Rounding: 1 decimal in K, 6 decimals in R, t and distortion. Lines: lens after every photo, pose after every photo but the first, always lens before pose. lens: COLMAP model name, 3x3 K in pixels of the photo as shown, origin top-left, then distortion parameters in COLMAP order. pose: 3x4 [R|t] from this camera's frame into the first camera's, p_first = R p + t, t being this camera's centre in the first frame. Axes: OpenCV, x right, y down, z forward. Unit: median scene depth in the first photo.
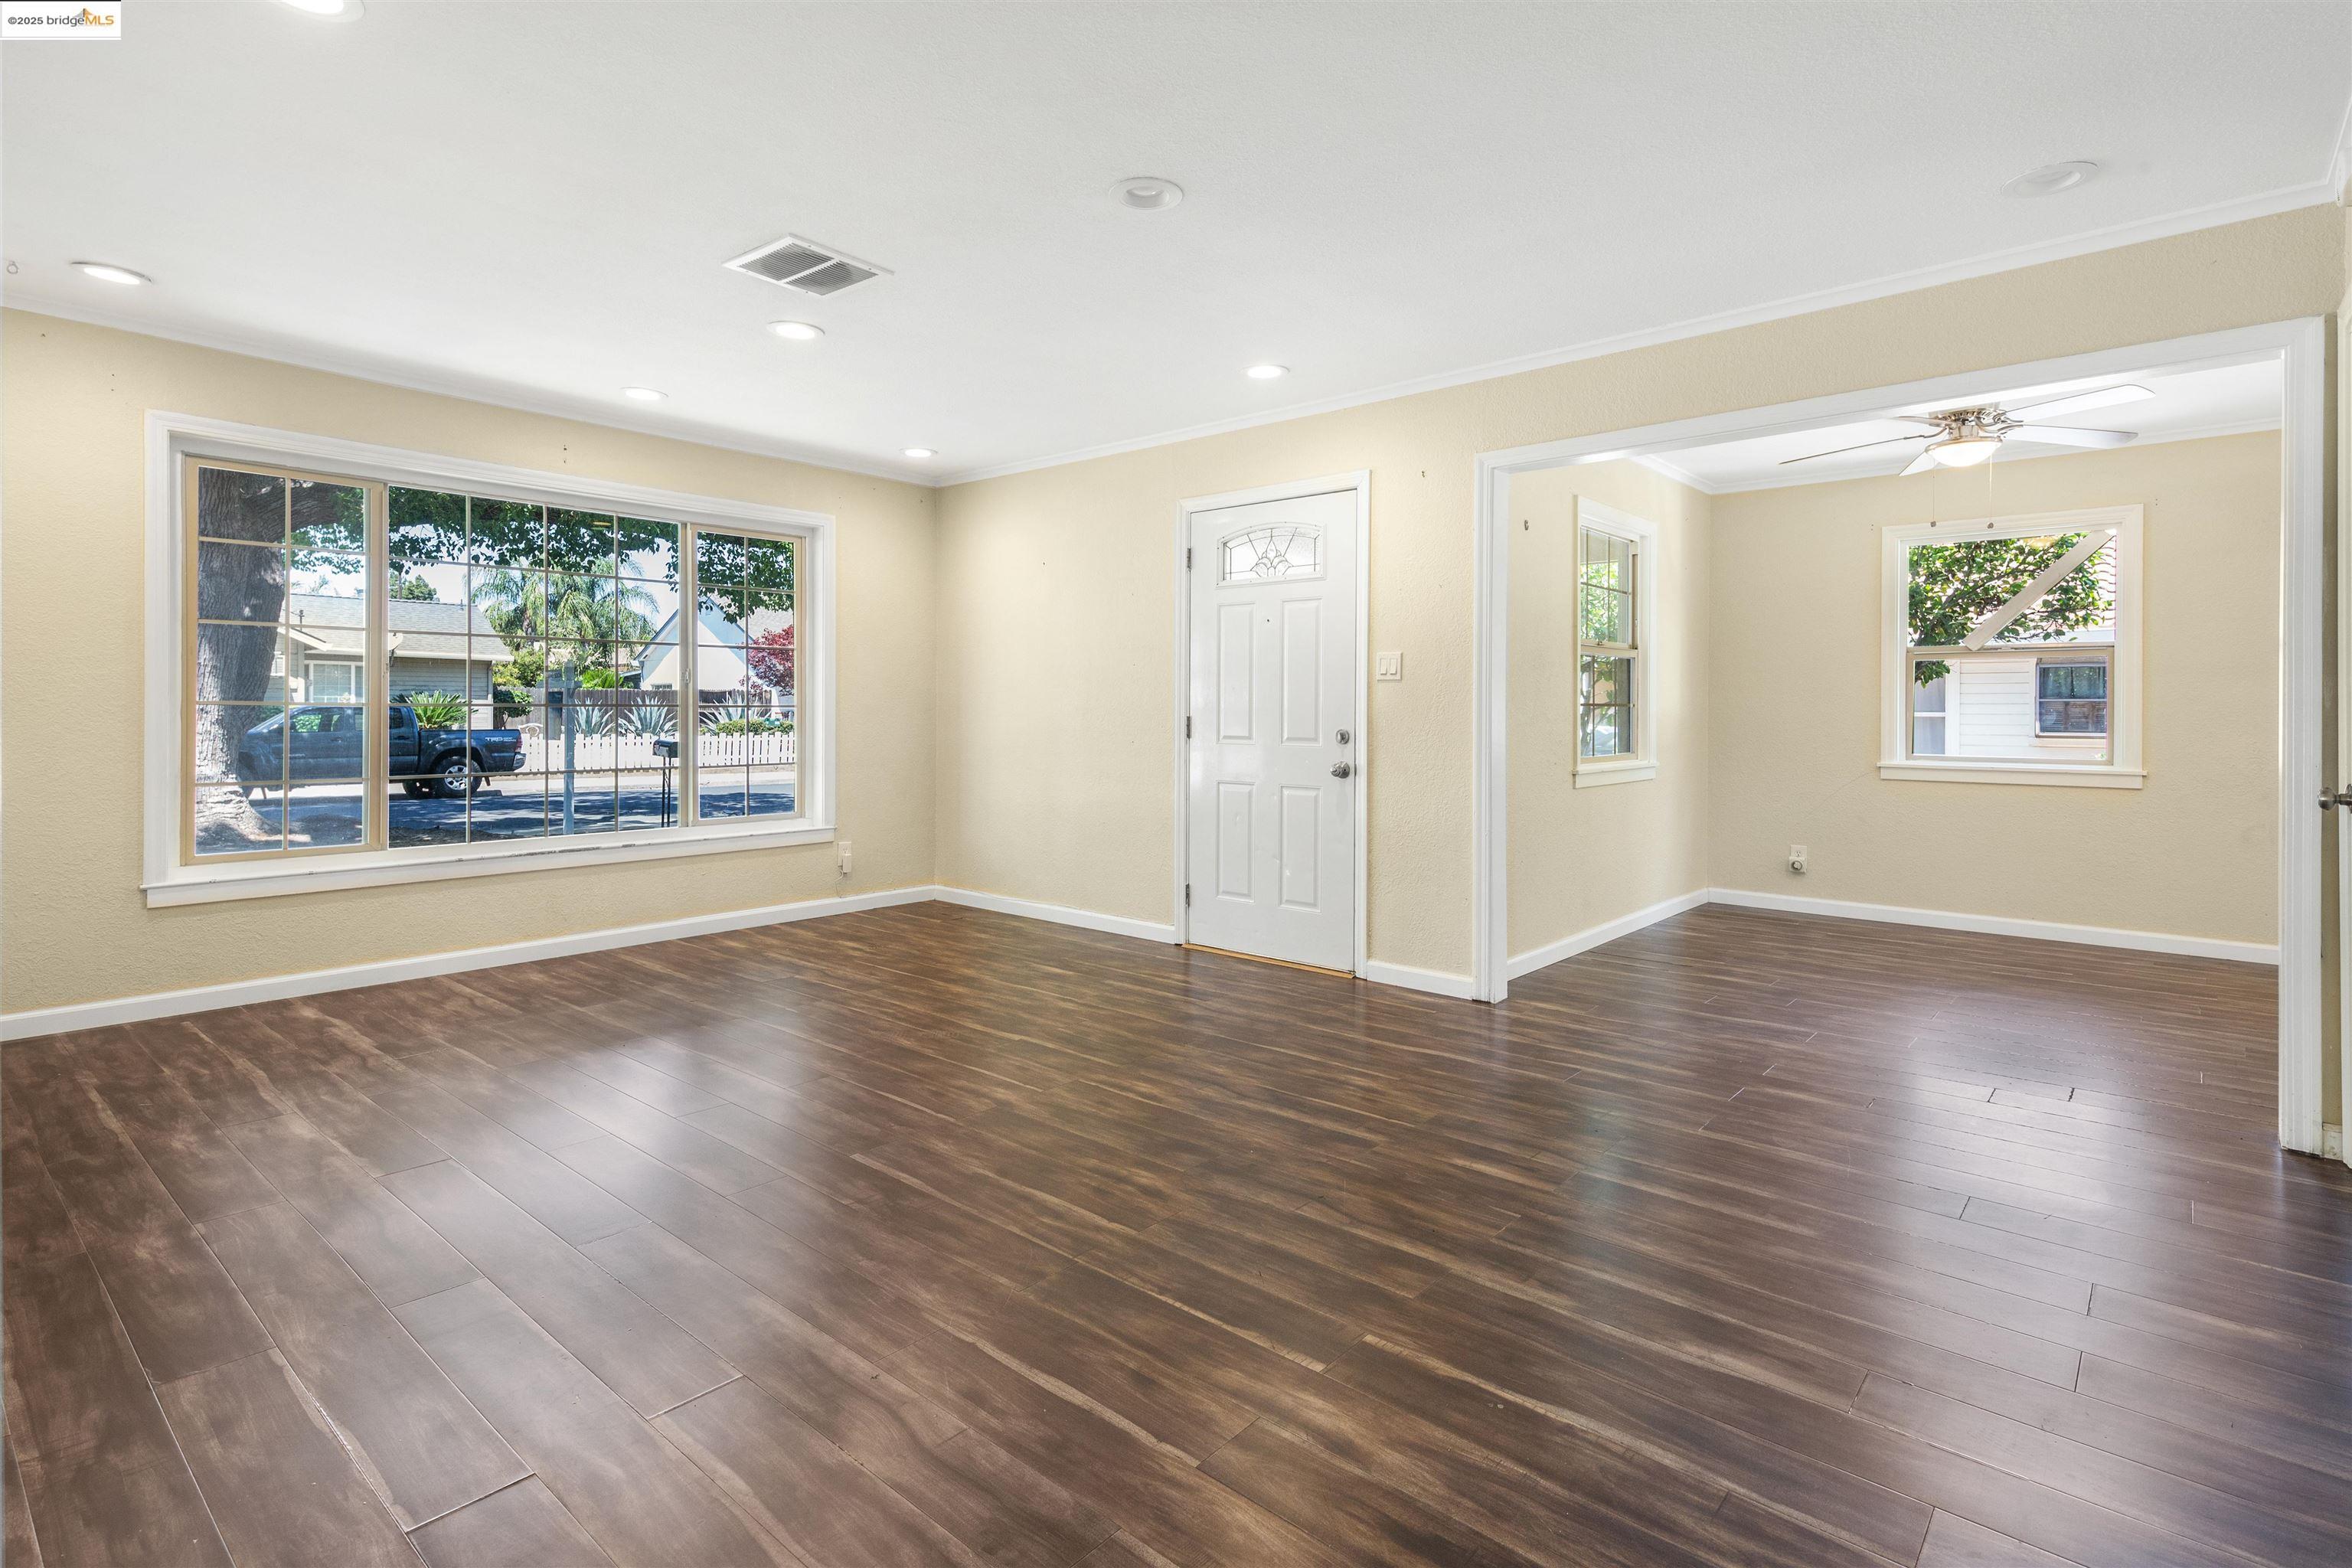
lens RADIAL K [[1140.8, 0, 1173.3], [0, 1140.8, 705.4], [0, 0, 1]] dist [0.040052, -0.013081]
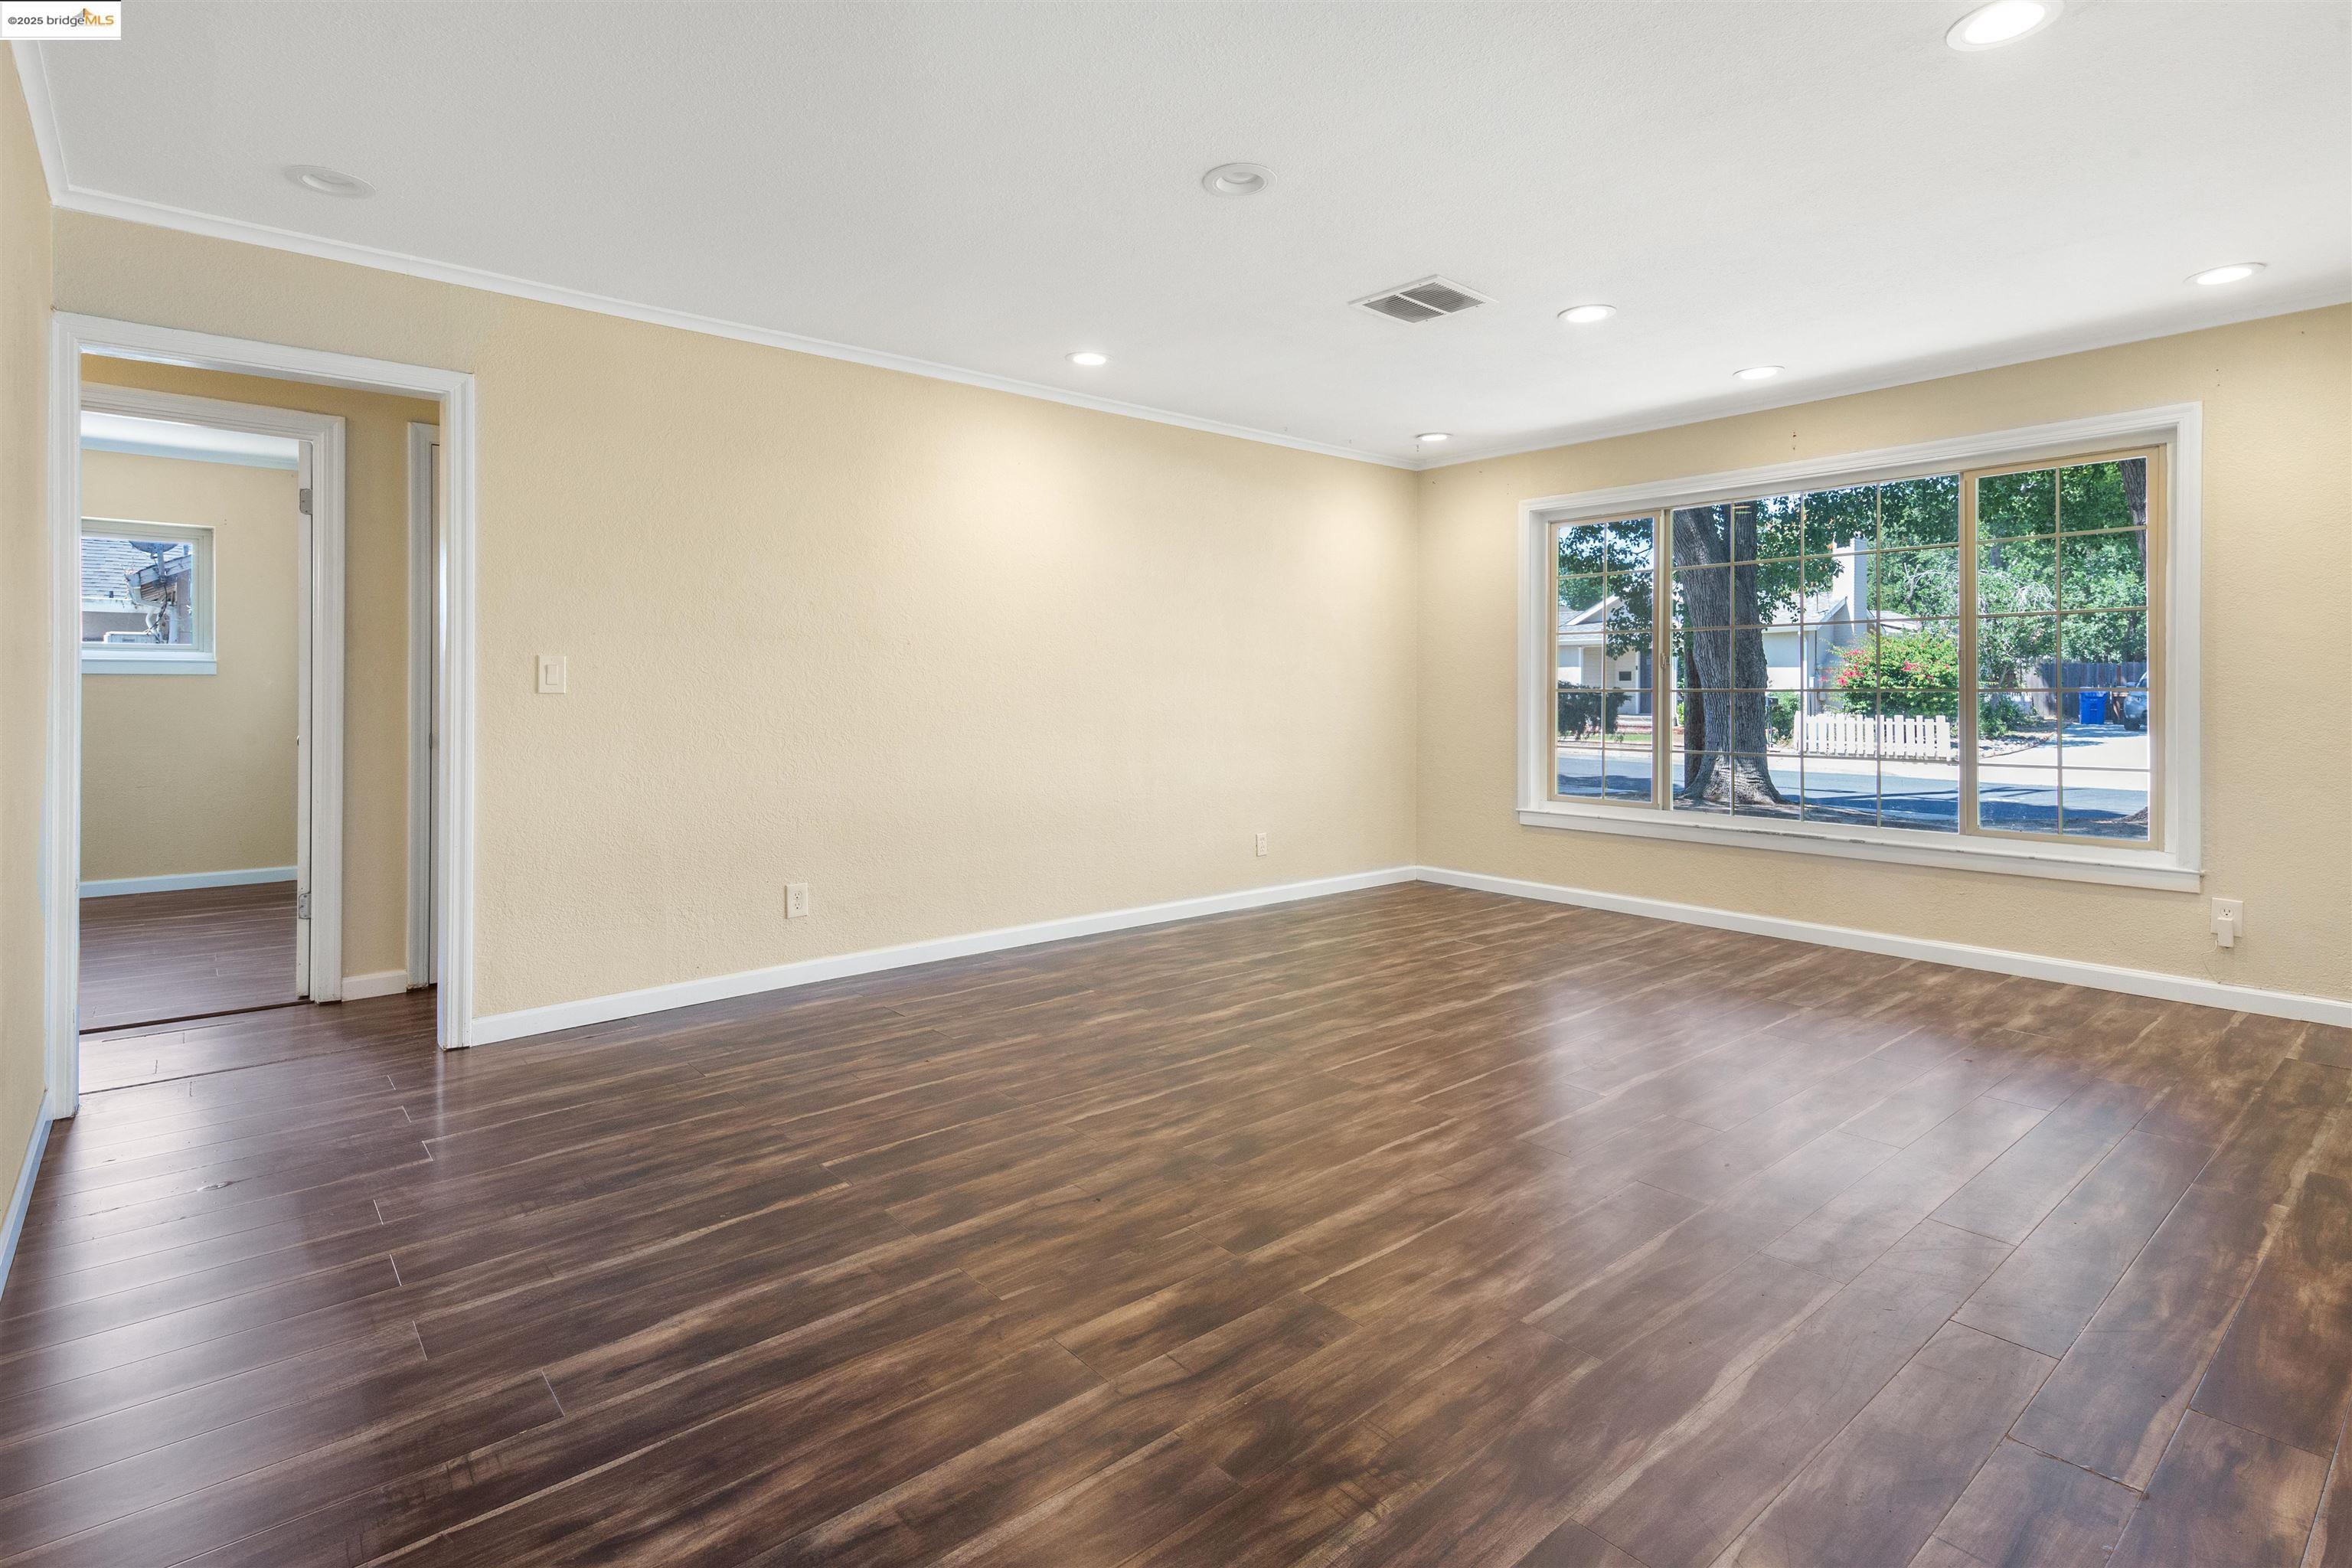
lens RADIAL K [[1140.8, 0, 1173.3], [0, 1140.8, 705.4], [0, 0, 1]] dist [0.040052, -0.013081]
pose [[-0.148582, 0.007688, -0.988870, 0.977445], [0.003225, 0.999968, 0.007290, 0.006733], [0.988895, -0.002106, -0.148602, 1.104855]]
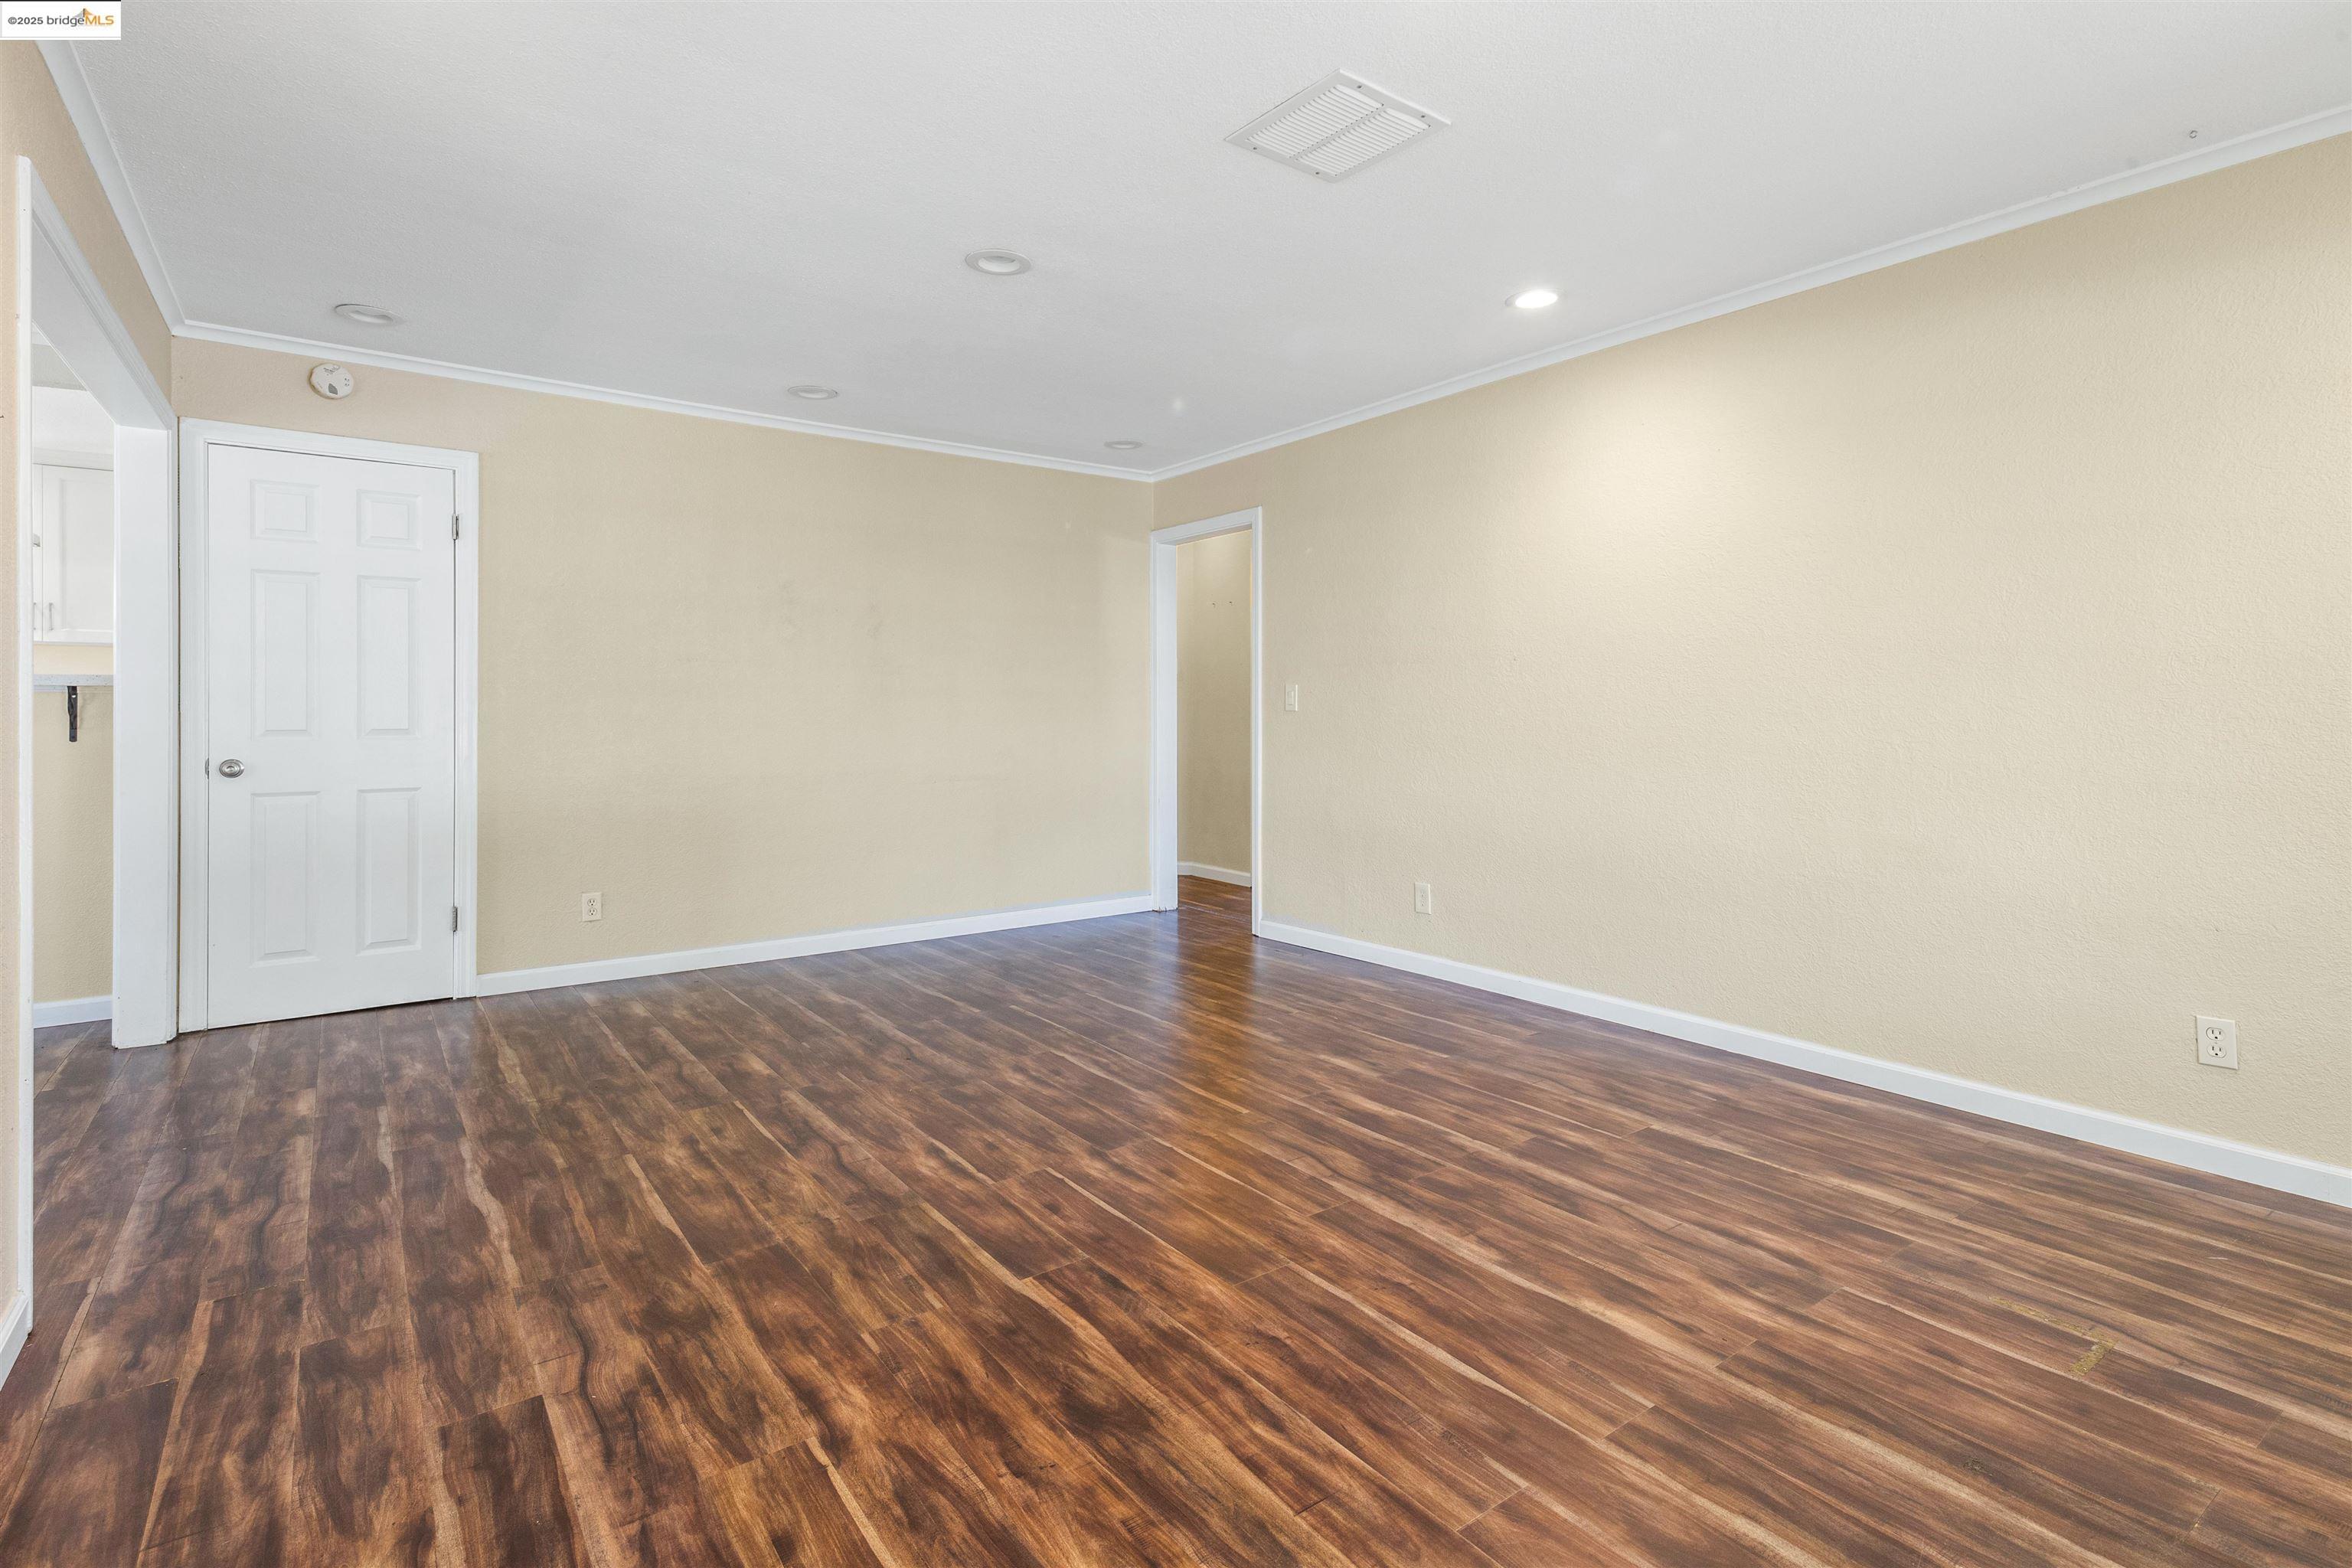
lens RADIAL K [[1140.8, 0, 1173.3], [0, 1140.8, 705.4], [0, 0, 1]] dist [0.040052, -0.013081]
pose [[-0.974638, -0.003297, 0.223764, -0.455148], [-0.004823, 0.999969, -0.006271, 0.004617], [-0.223736, -0.007191, -0.974623, 2.098328]]
